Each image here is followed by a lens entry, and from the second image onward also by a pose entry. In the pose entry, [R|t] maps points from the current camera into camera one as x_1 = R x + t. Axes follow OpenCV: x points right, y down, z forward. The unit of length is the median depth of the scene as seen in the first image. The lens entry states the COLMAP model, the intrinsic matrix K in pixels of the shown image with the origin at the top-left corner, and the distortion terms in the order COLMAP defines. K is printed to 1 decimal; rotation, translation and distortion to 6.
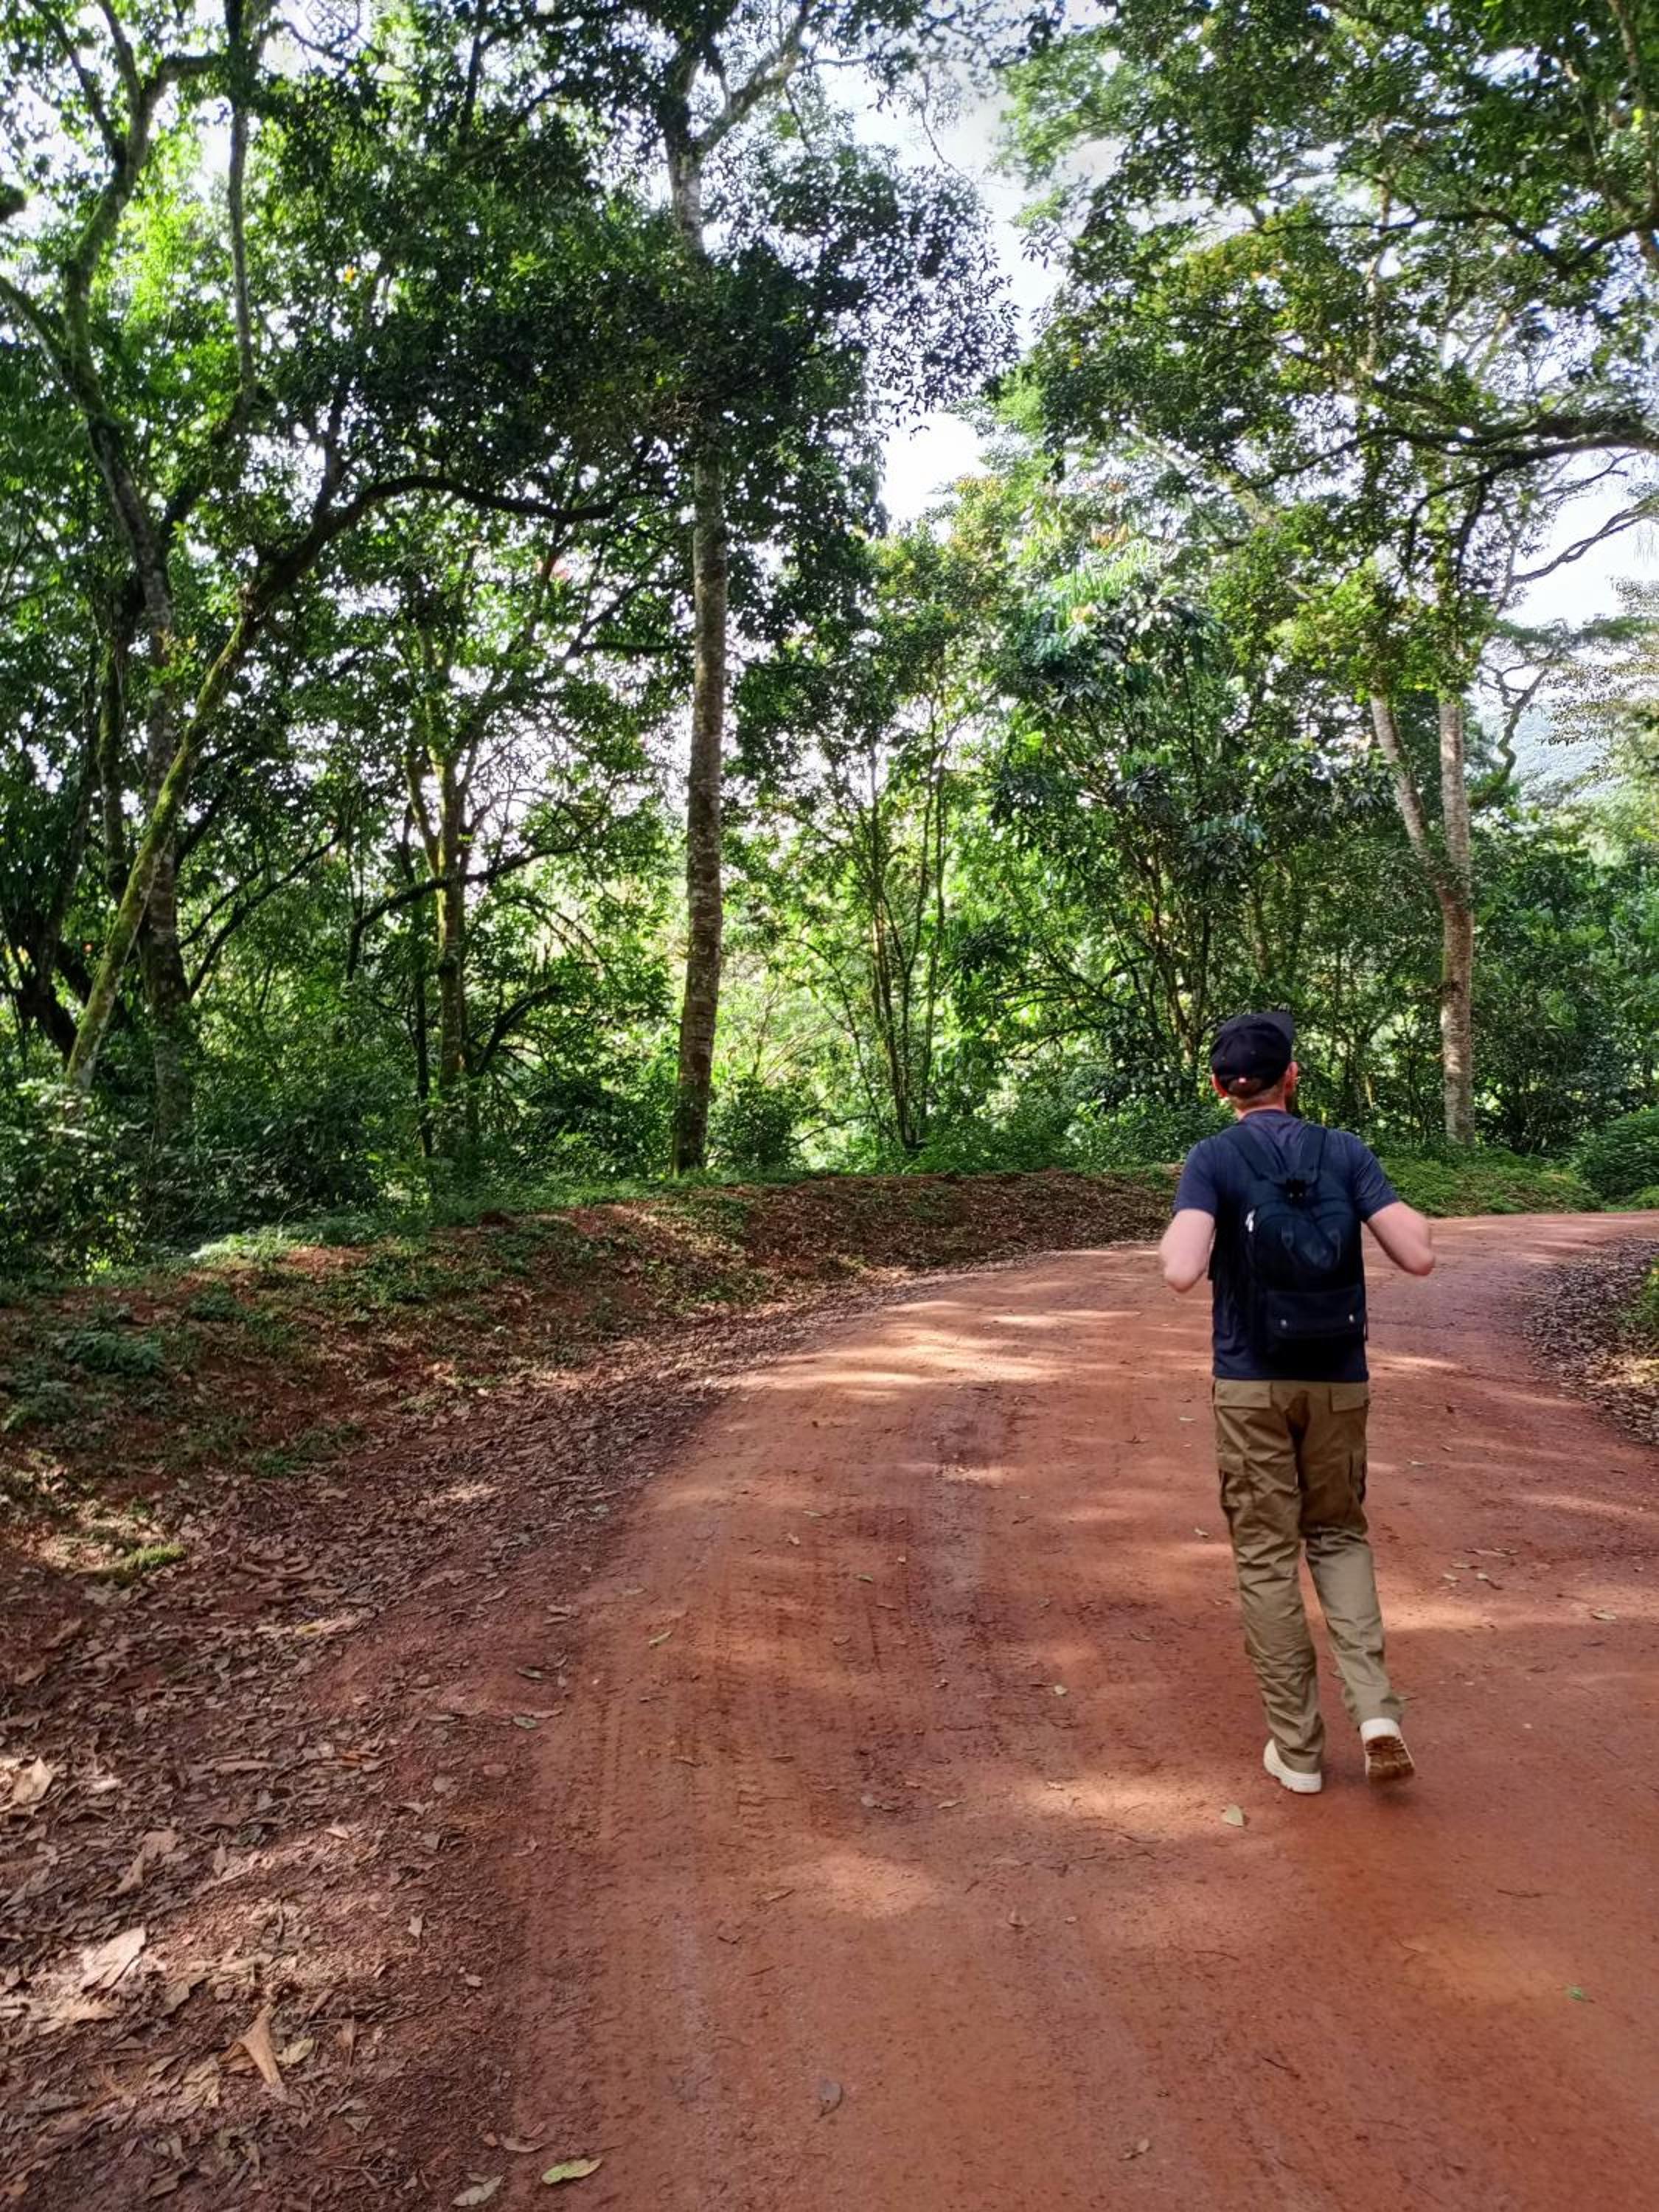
lens RADIAL K [[1956.8, 0, 879.9], [0, 1956.8, 1101.8], [0, 0, 1]] dist [0.037875, -0.001438]
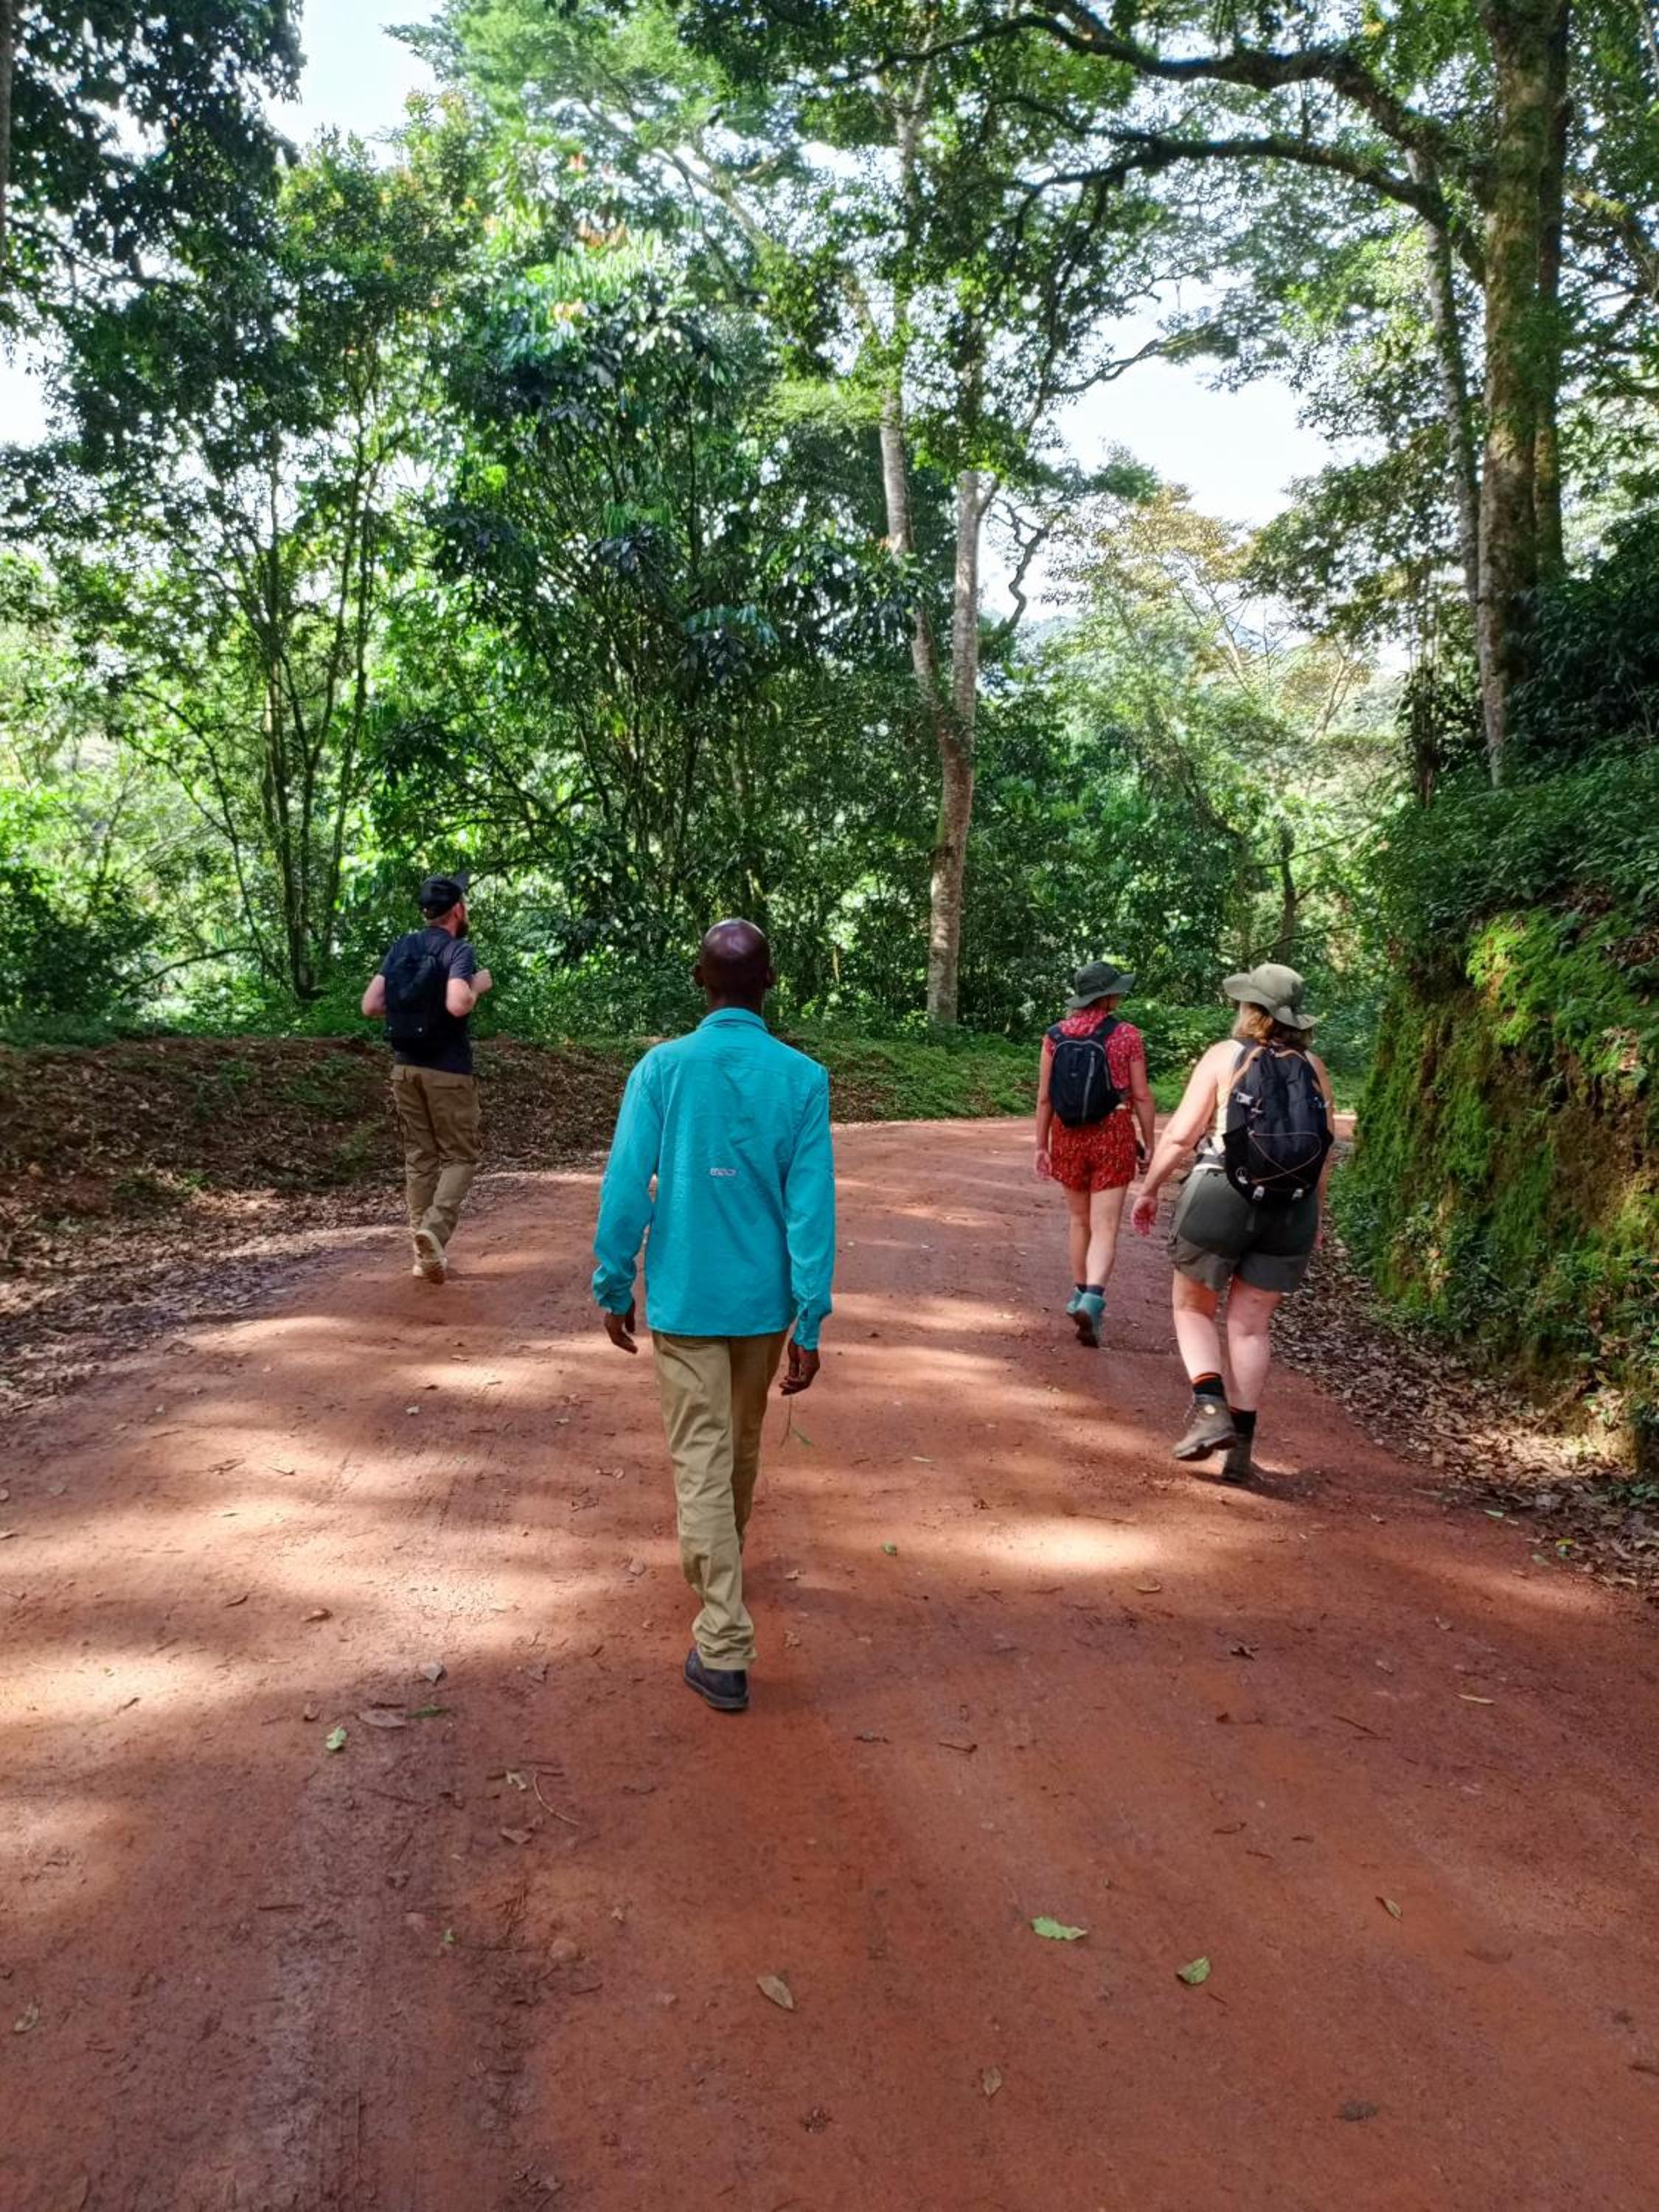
lens RADIAL K [[1956.8, 0, 879.9], [0, 1956.8, 1101.8], [0, 0, 1]] dist [0.037875, -0.001438]
pose [[0.955458, 0.044236, 0.291792, 0.007426], [-0.065285, 0.995889, 0.062793, 0.001964], [-0.287815, -0.079046, 0.954418, 0.180523]]
